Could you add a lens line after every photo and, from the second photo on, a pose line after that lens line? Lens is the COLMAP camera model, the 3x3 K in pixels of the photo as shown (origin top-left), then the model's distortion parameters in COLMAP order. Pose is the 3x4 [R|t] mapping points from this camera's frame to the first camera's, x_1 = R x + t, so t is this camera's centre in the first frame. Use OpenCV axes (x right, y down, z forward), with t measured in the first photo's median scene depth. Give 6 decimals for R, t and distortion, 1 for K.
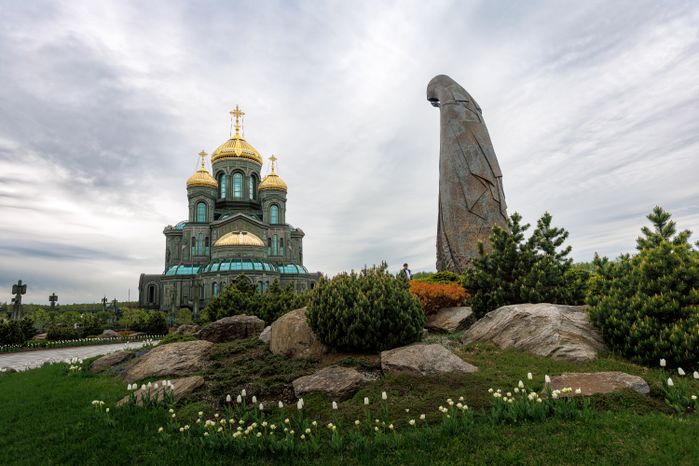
lens RADIAL K [[430.6, 0, 345.6], [0, 430.6, 233.0], [0, 0, 1]] dist [-0.004213, -0.000277]
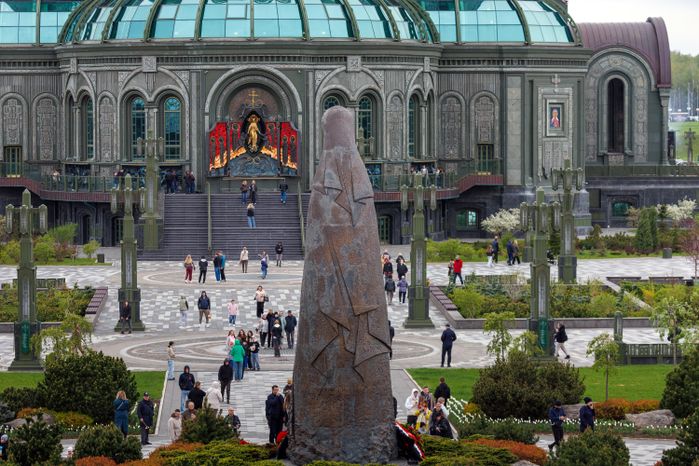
lens RADIAL K [[2769.2, 0, 349.5], [0, 2769.2, 233.0], [0, 0, 1]] dist [-0.112480, -0.583167]
pose [[0.971160, 0.038678, -0.235269, 0.193862], [0.014443, 0.975400, 0.219970, -0.175162], [0.237989, -0.217024, 0.946711, -0.459936]]
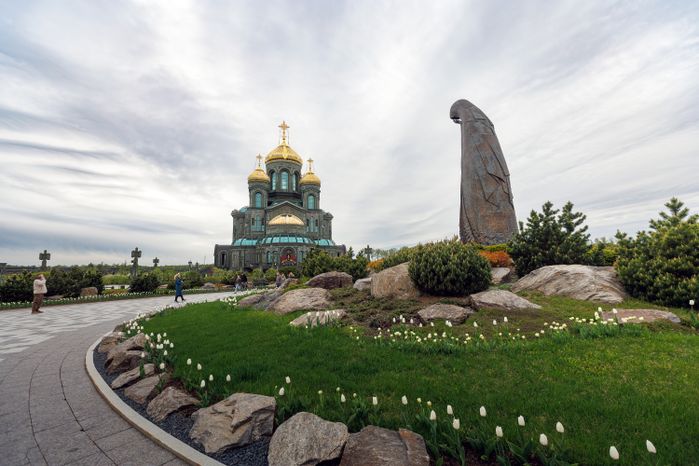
lens RADIAL K [[317.2, 0, 349.5], [0, 317.2, 233.0], [0, 0, 1]] dist [-0.000183, -0.000266]
pose [[0.999346, 0.011175, -0.034390, -0.015077], [-0.009360, 0.998578, 0.052486, 0.000522], [0.034927, -0.052130, 0.998029, -0.004717]]
